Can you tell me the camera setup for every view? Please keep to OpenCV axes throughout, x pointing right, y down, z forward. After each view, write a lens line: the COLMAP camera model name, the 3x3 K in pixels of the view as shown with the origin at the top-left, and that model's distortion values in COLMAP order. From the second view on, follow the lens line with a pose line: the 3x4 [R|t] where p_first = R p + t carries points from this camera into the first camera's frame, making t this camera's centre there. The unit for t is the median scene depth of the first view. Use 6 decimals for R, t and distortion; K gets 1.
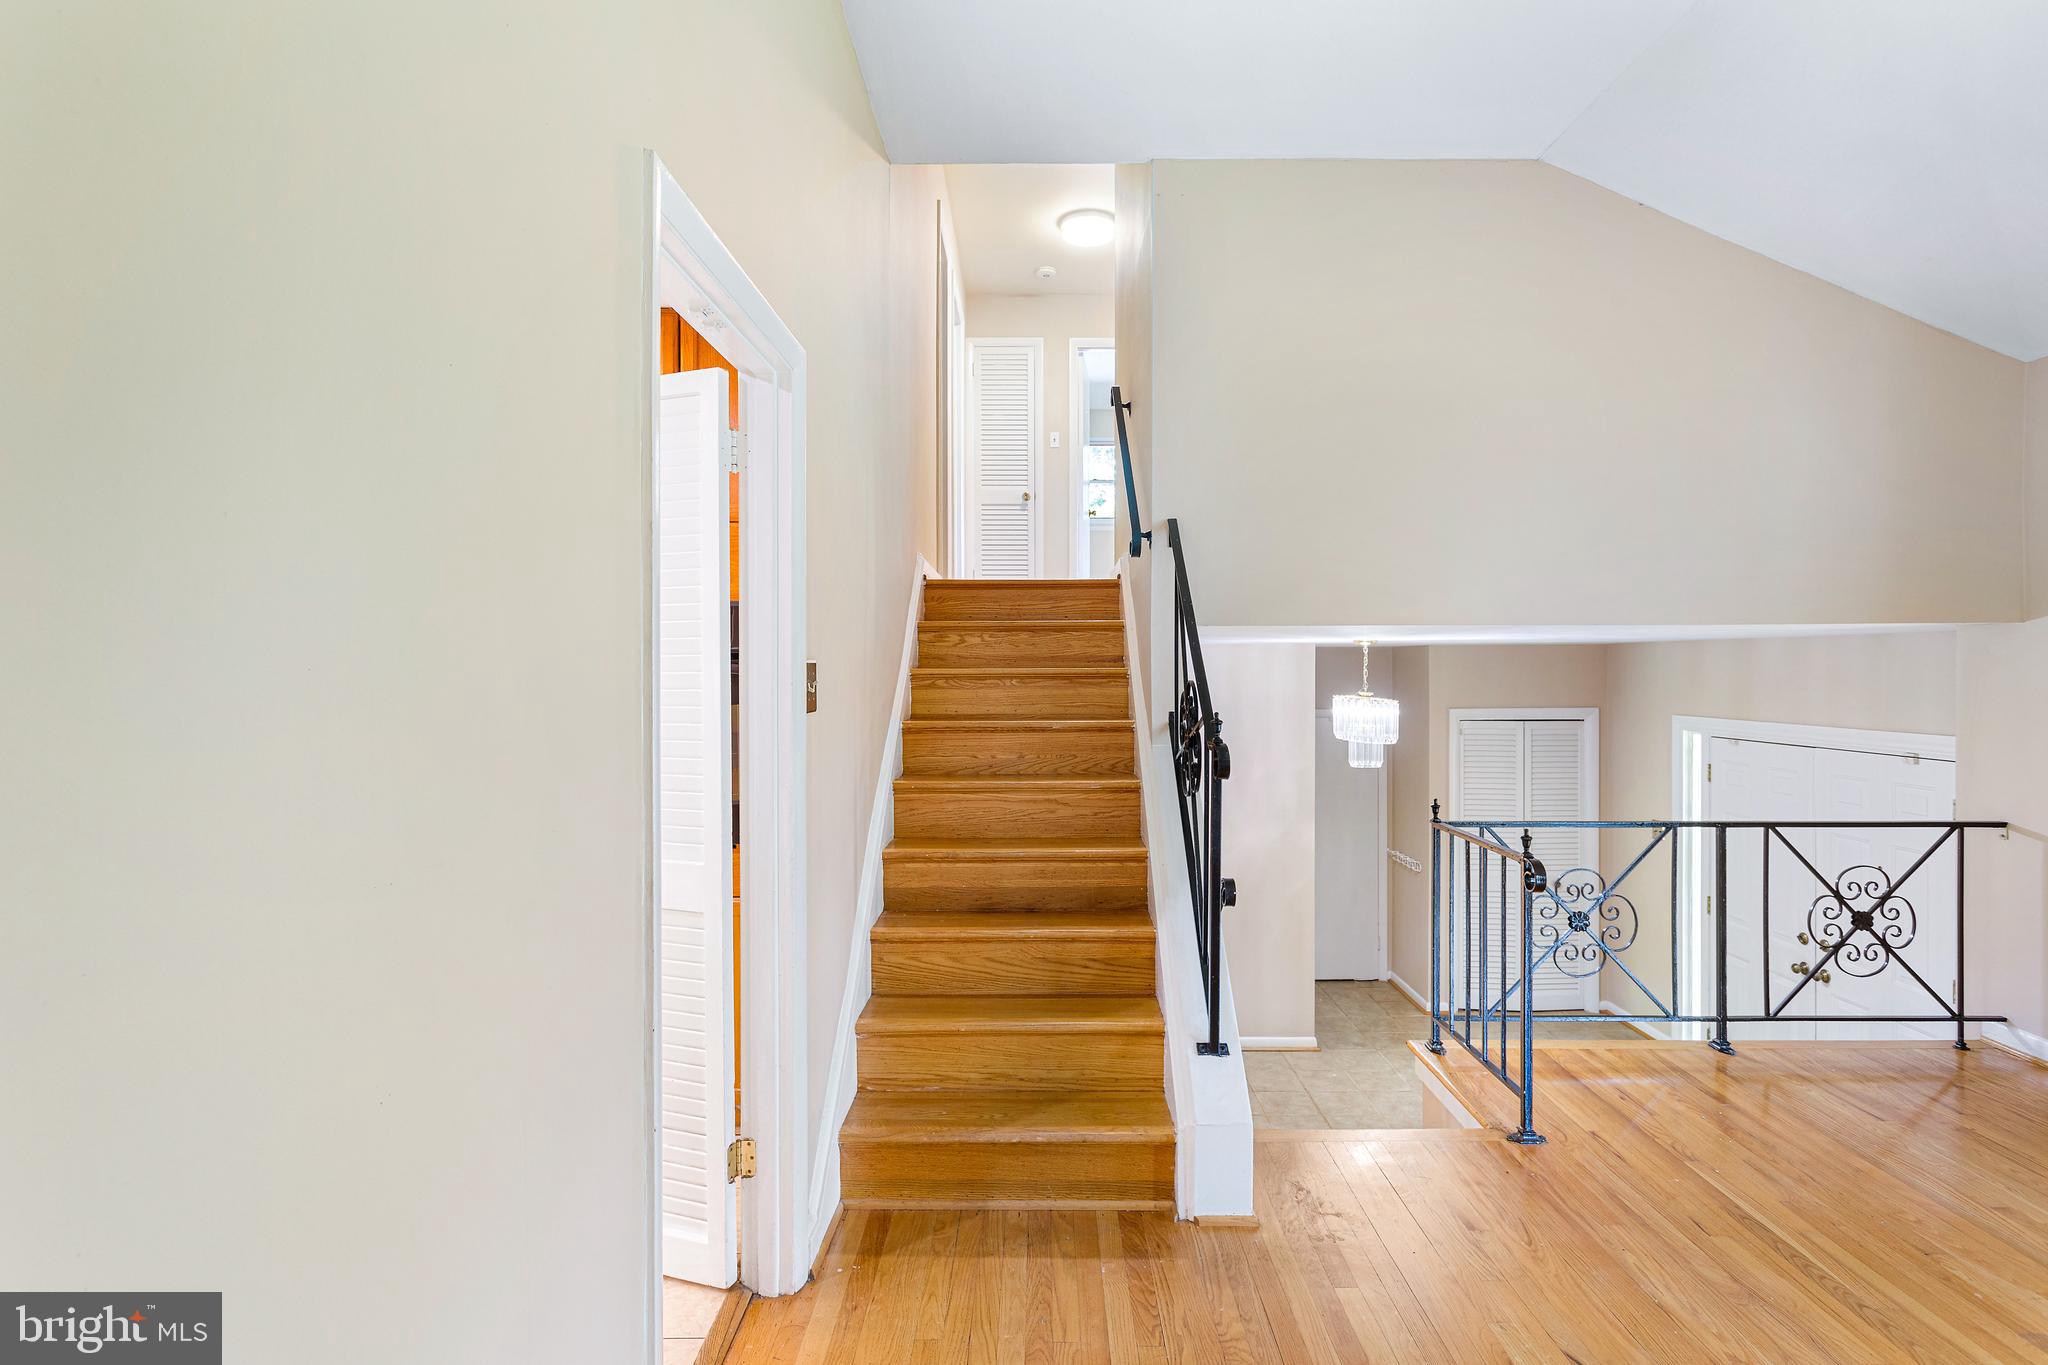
lens RADIAL K [[992.3, 0, 1025.1], [0, 992.3, 667.5], [0, 0, 1]] dist [0.000604, 0.000987]
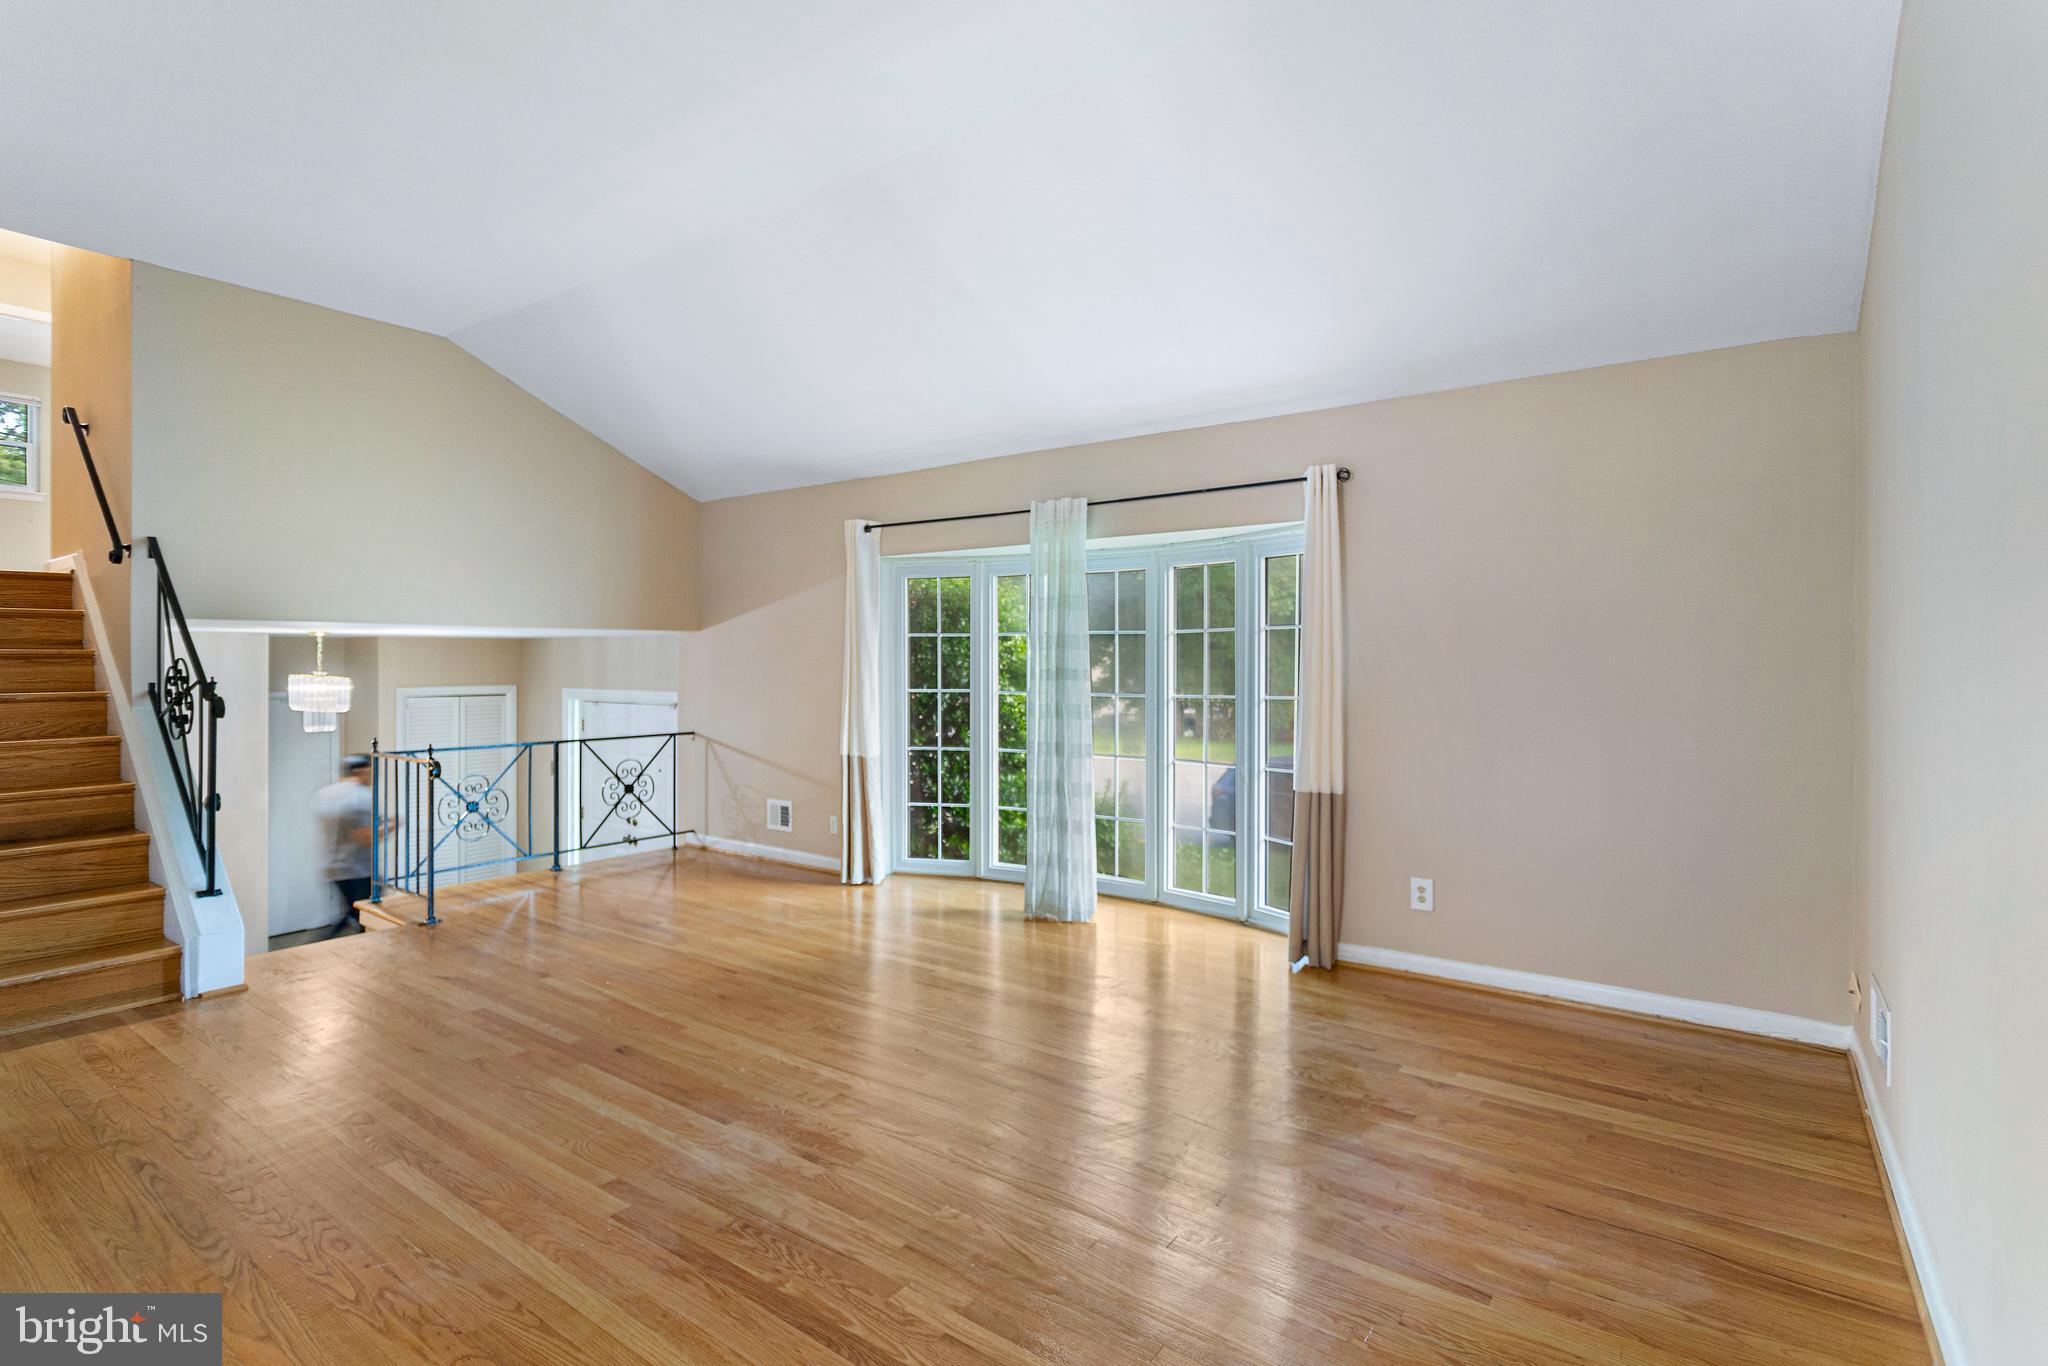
lens RADIAL K [[992.3, 0, 1025.1], [0, 992.3, 668.0], [0, 0, 1]] dist [0.000604, 0.000987]
pose [[0.580491, -0.003419, 0.814260, -0.249330], [-0.001787, 0.999983, 0.005472, 0.015513], [-0.814265, -0.004632, 0.580475, -0.700642]]
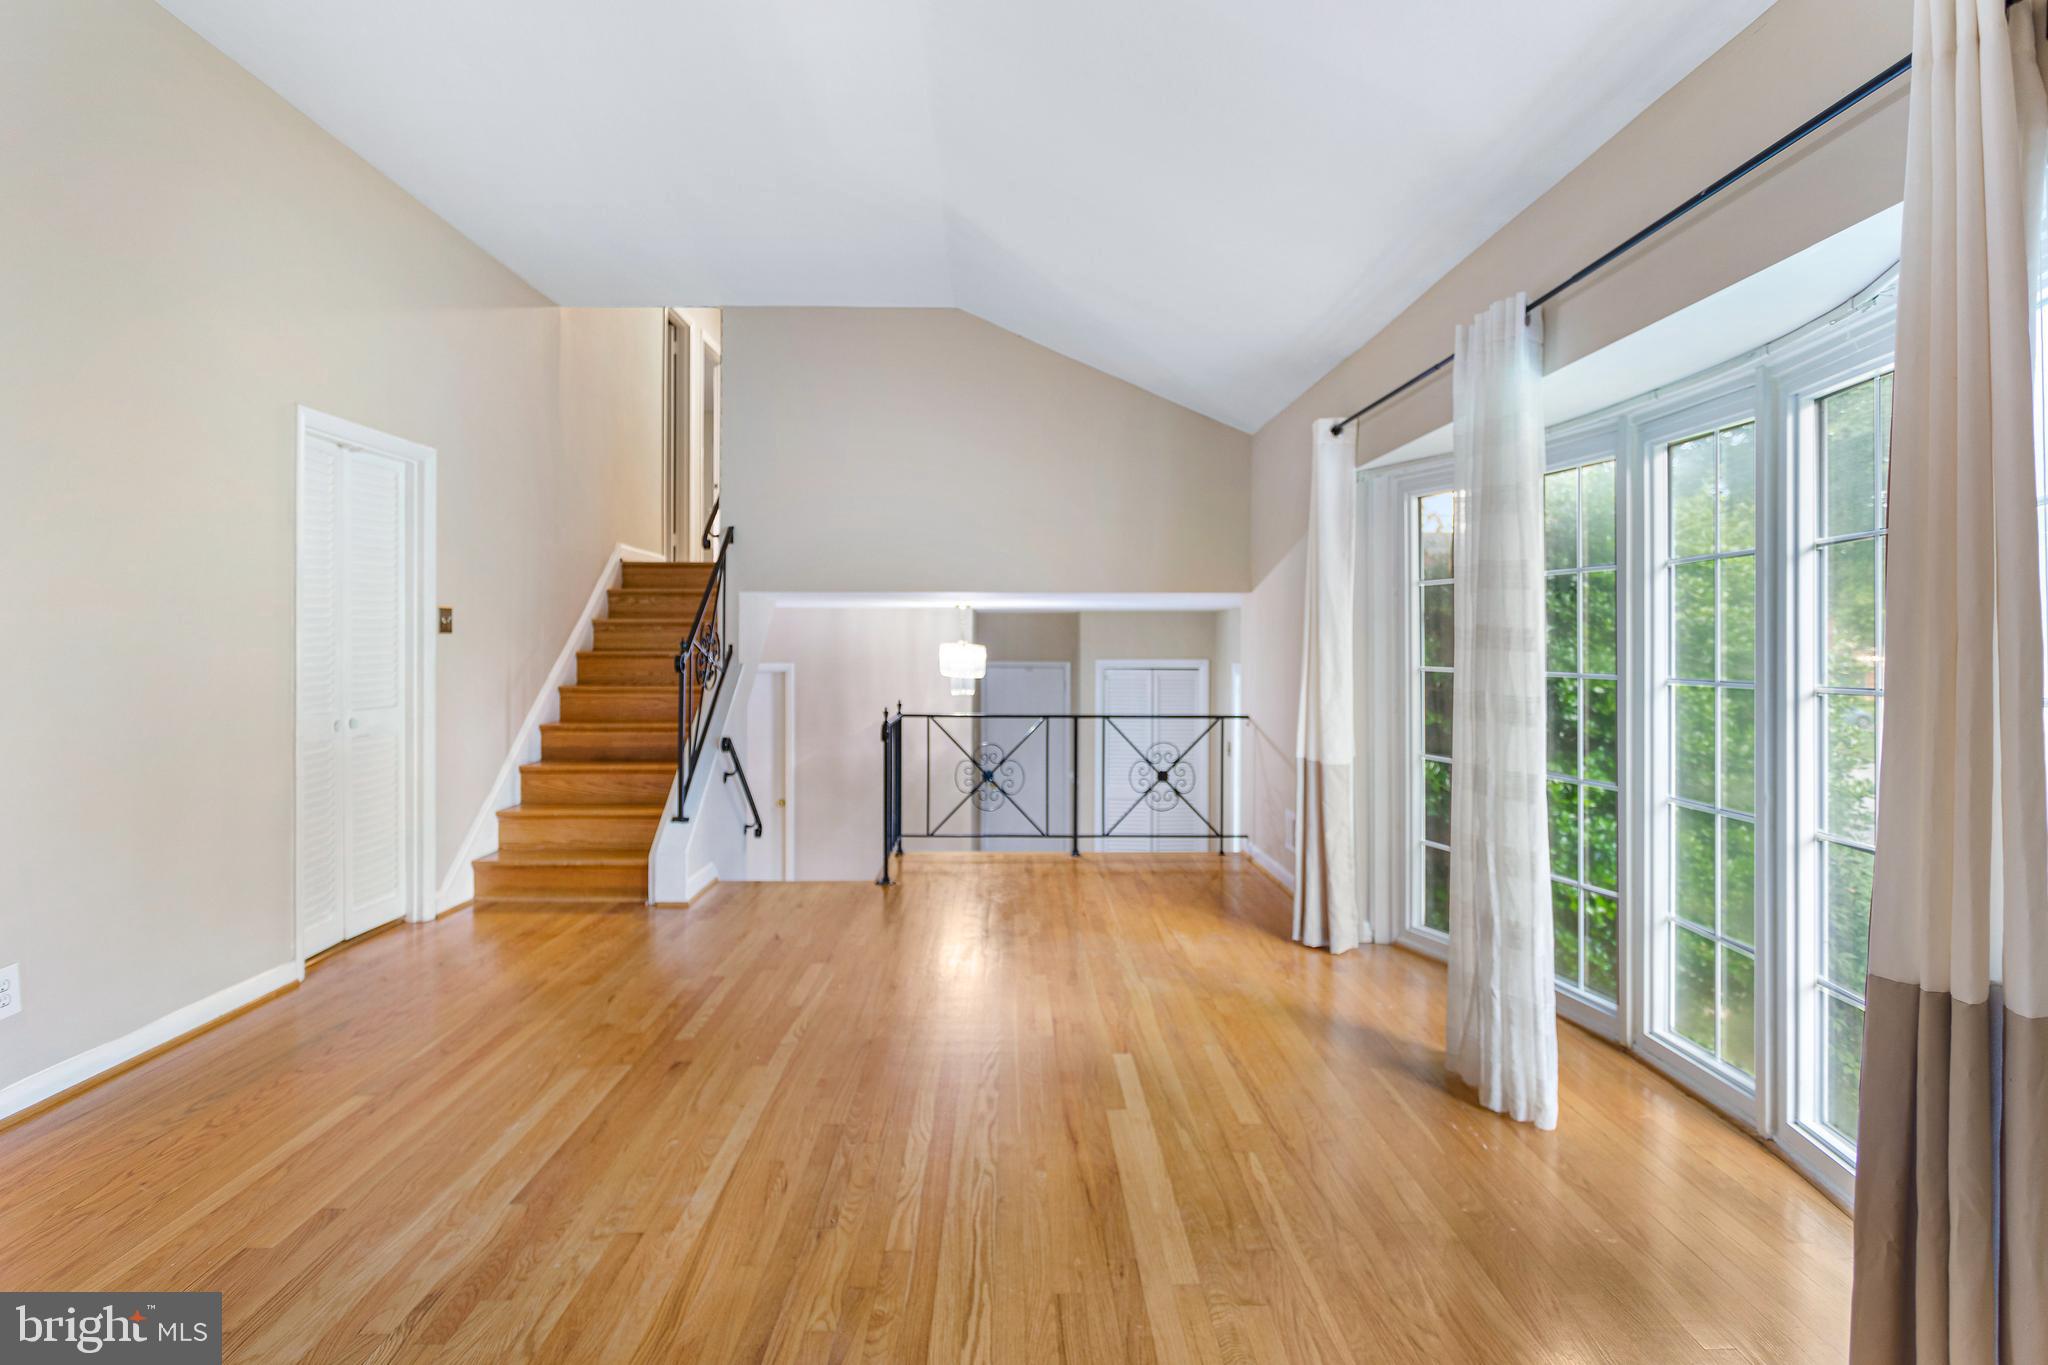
lens RADIAL K [[1023.7, 0, 1030.6], [0, 1023.7, 644.1], [0, 0, 1]] dist [-0.002717, 0.000266]
pose [[0.999710, 0.007301, 0.022942, 0.591588], [-0.007315, 0.999973, 0.000552, 0.038651], [-0.022938, -0.000720, 0.999737, -0.683922]]
